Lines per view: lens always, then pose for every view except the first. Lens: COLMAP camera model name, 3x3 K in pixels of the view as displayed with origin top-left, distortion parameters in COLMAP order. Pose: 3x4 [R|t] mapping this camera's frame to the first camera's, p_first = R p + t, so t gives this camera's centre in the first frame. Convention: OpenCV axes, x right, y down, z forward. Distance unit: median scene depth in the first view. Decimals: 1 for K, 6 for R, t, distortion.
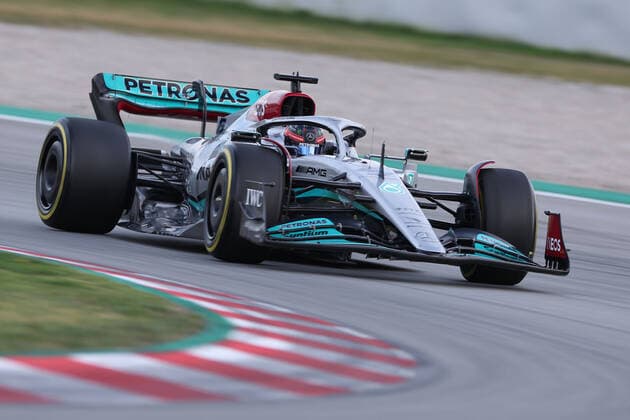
lens RADIAL K [[4519.8, 0, 315.0], [0, 4519.8, 210.0], [0, 0, 1]] dist [0.462548, 3.130930]
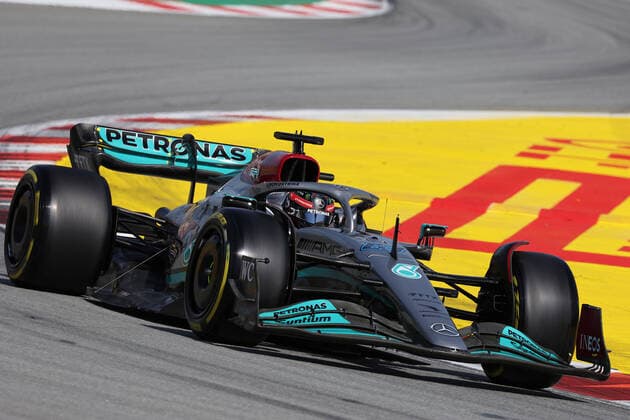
lens RADIAL K [[4519.8, 0, 315.0], [0, 4519.8, 210.0], [0, 0, 1]] dist [0.462548, 3.130930]
pose [[0.999258, 0.038507, 0.001094, -0.001757], [-0.038494, 0.999208, -0.010081, -0.006602], [-0.001482, 0.010031, 0.999949, 0.128302]]
